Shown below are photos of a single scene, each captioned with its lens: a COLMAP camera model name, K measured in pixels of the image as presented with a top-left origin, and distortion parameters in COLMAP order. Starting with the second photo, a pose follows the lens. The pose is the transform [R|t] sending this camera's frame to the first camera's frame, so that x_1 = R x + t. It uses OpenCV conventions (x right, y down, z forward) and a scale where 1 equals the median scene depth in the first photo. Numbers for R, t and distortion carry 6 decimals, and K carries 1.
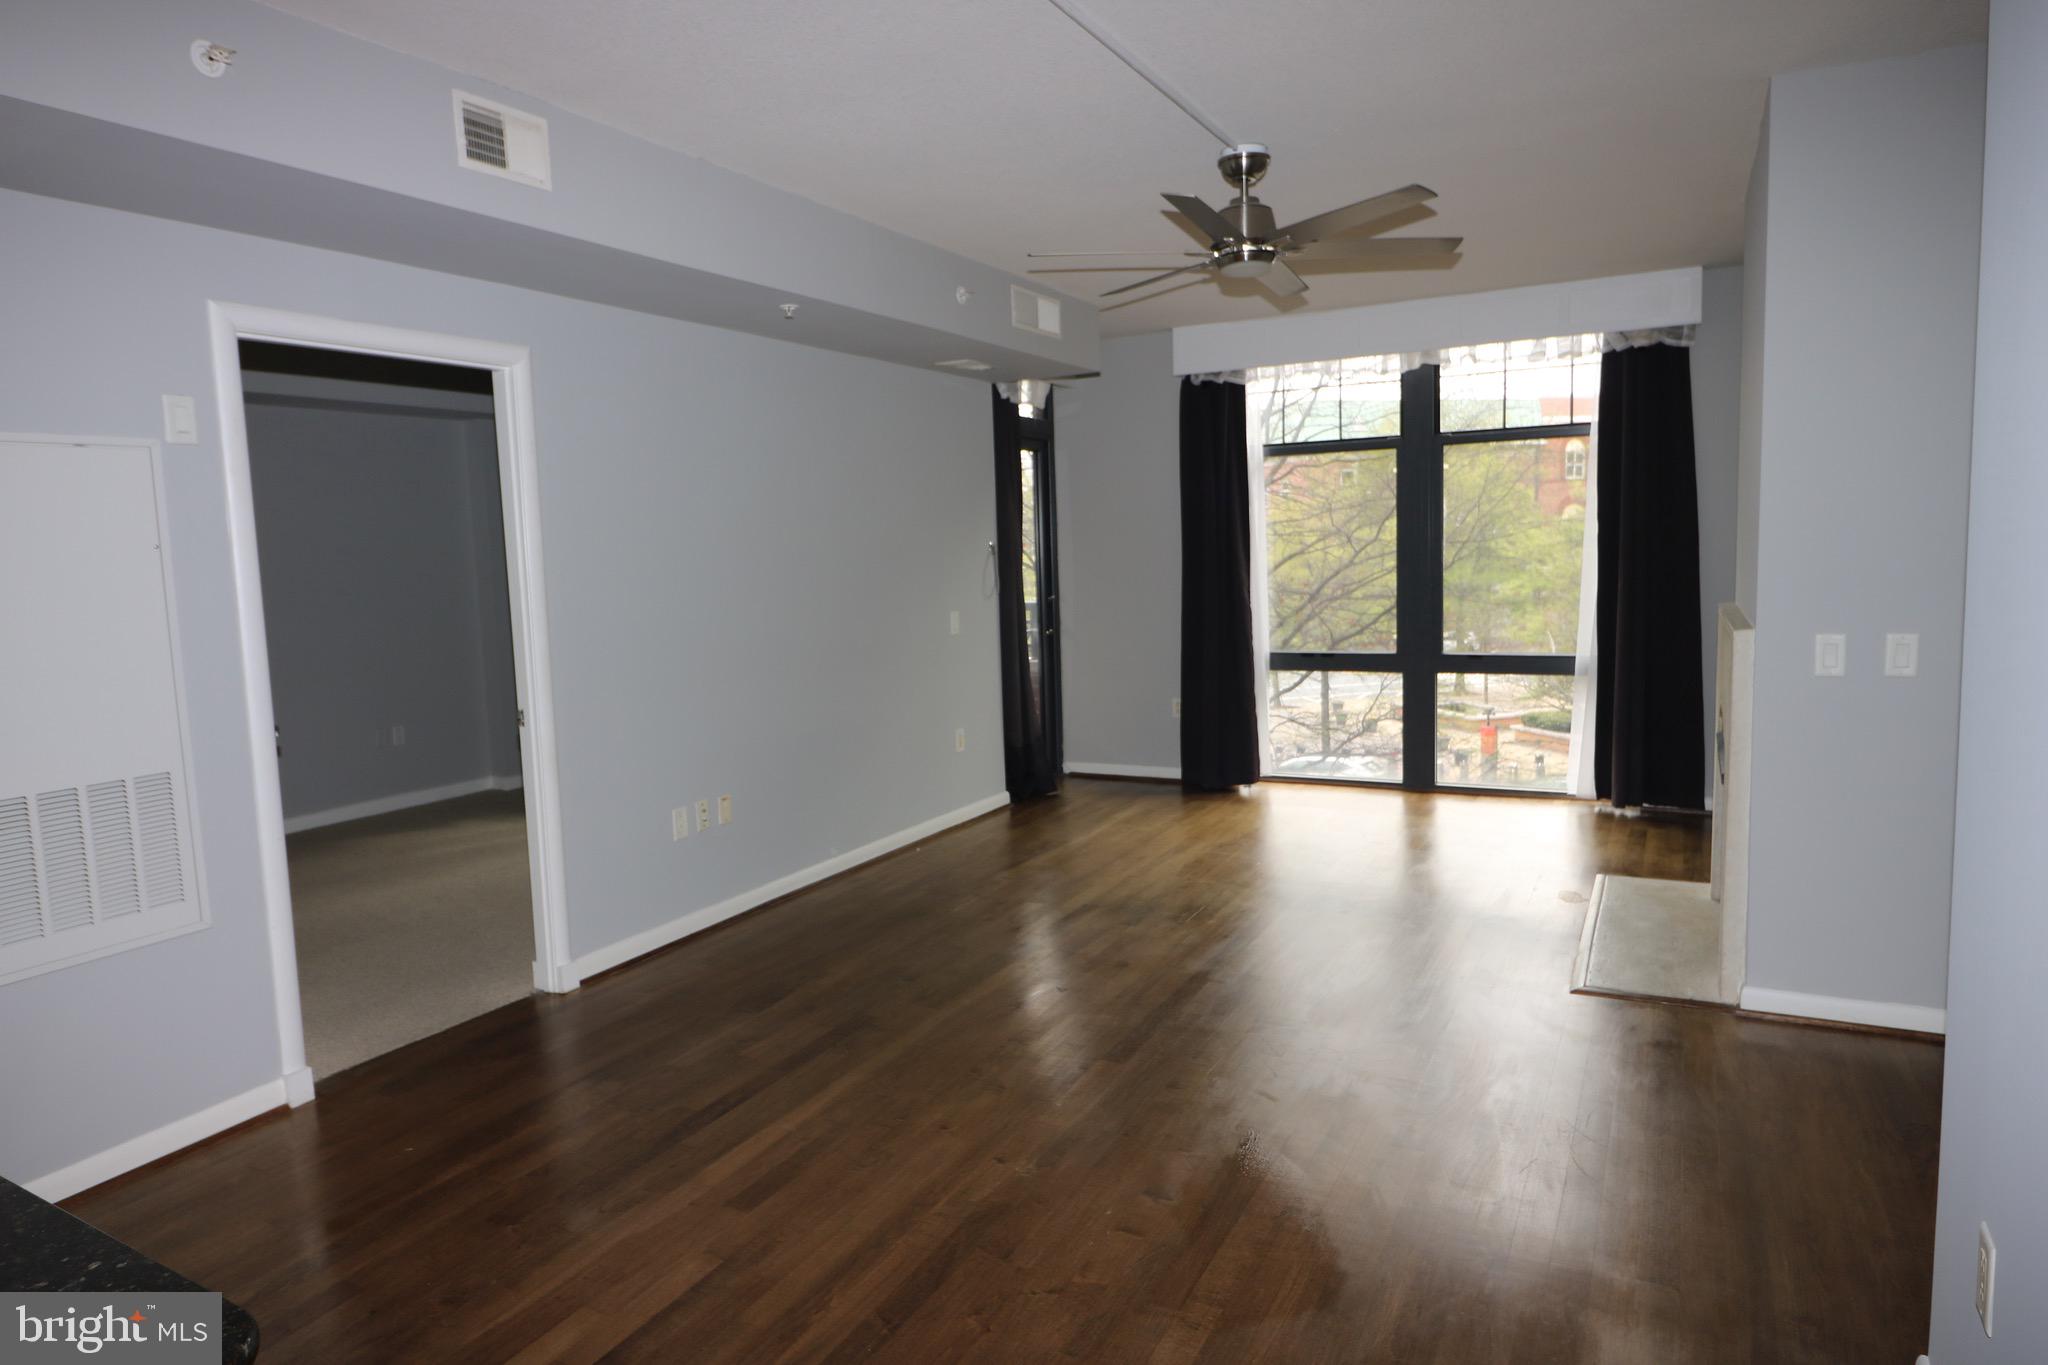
lens RADIAL K [[1251.1, 0, 1021.7], [0, 1251.1, 683.7], [0, 0, 1]] dist [0.001095, 0.001776]
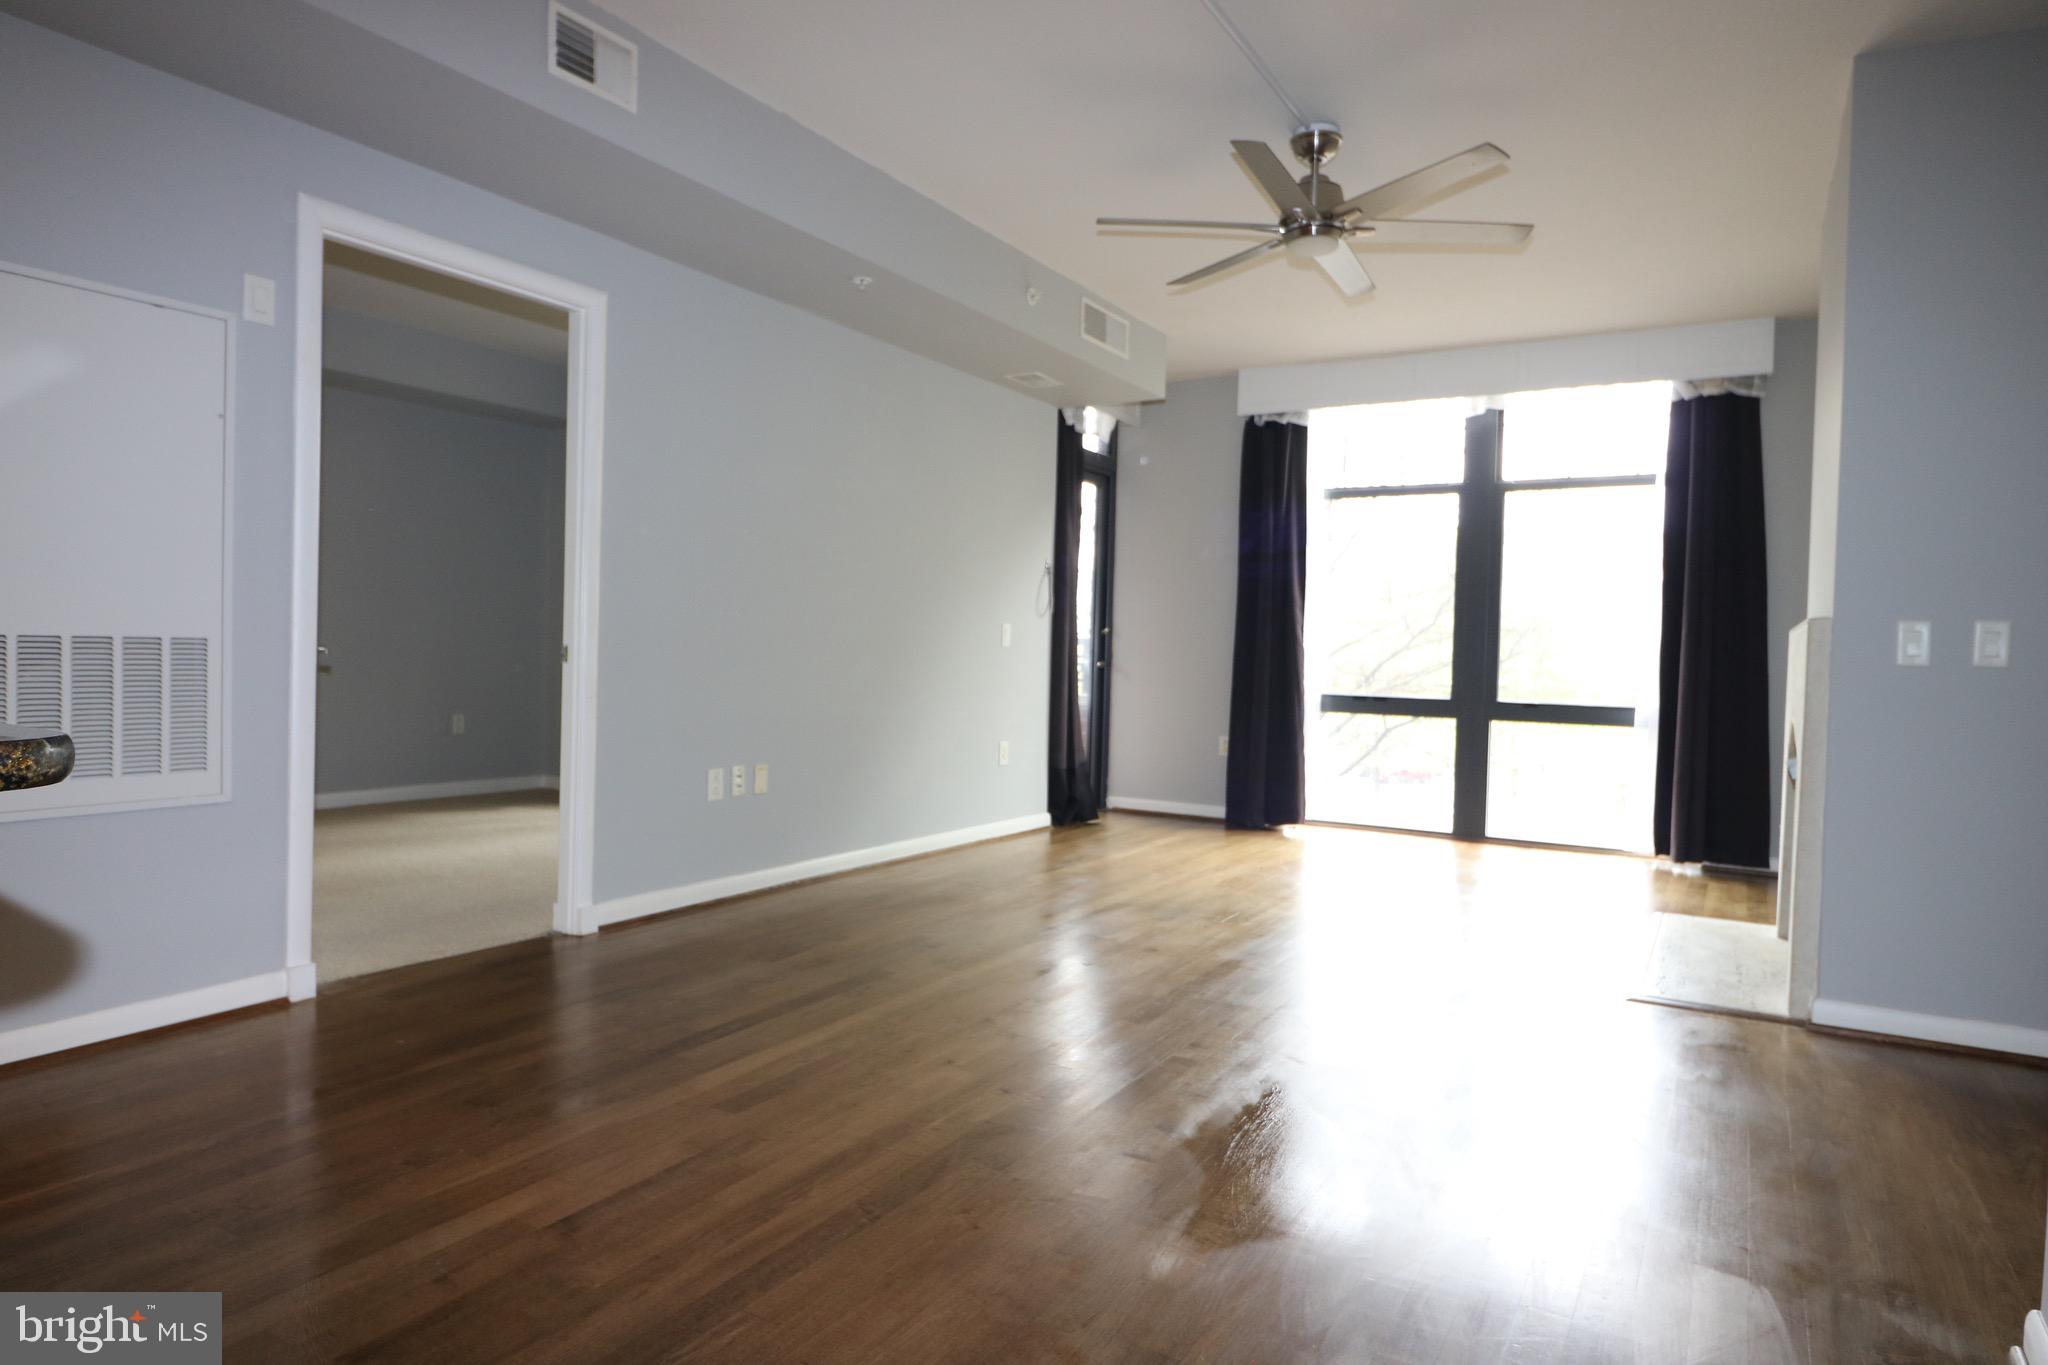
lens RADIAL K [[1220.2, 0, 1024.0], [0, 1220.2, 682.5], [0, 0, 1]] dist [0.002340, -0.001654]
pose [[0.996985, 0.061152, -0.047763, 0.014994], [-0.064944, 0.994486, -0.082338, 0.104978], [0.042464, 0.085192, 0.995459, 0.041726]]
